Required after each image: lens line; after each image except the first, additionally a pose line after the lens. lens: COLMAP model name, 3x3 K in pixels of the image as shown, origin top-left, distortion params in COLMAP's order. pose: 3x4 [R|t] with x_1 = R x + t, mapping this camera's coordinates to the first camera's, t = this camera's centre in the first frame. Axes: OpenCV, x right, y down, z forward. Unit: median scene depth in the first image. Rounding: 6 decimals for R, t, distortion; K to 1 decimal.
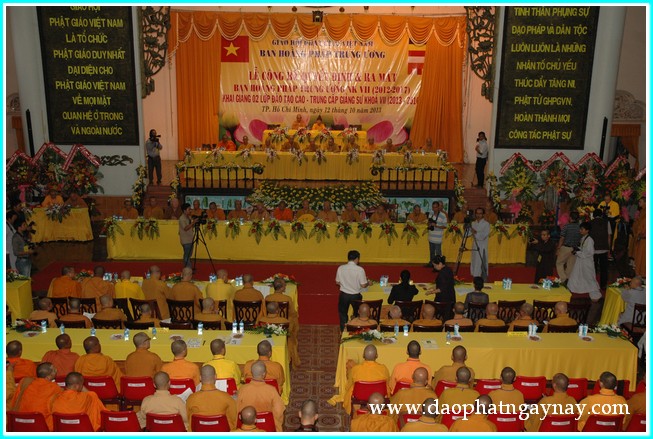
lens RADIAL K [[689.5, 0, 326.5], [0, 689.5, 221.0], [0, 0, 1]] dist [0.014603, 0.000000]
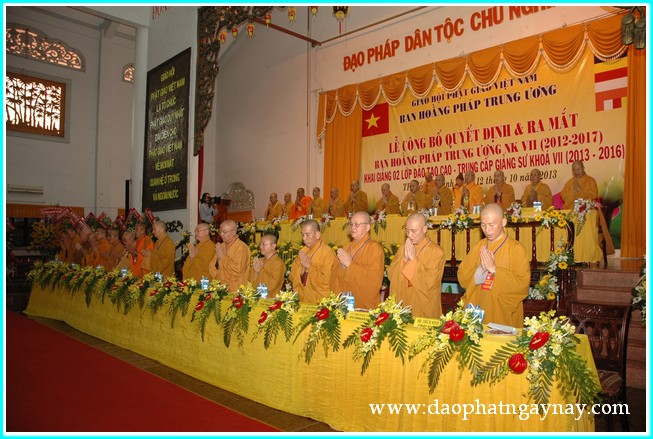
lens RADIAL K [[504.1, 0, 326.3], [0, 504.1, 219.4], [0, 0, 1]] dist [-0.090830, 0.066575]
pose [[0.709869, -0.042588, -0.703045, 0.252575], [-0.159947, 0.962344, -0.219796, 0.013902], [0.685932, 0.268476, 0.676327, 0.571318]]
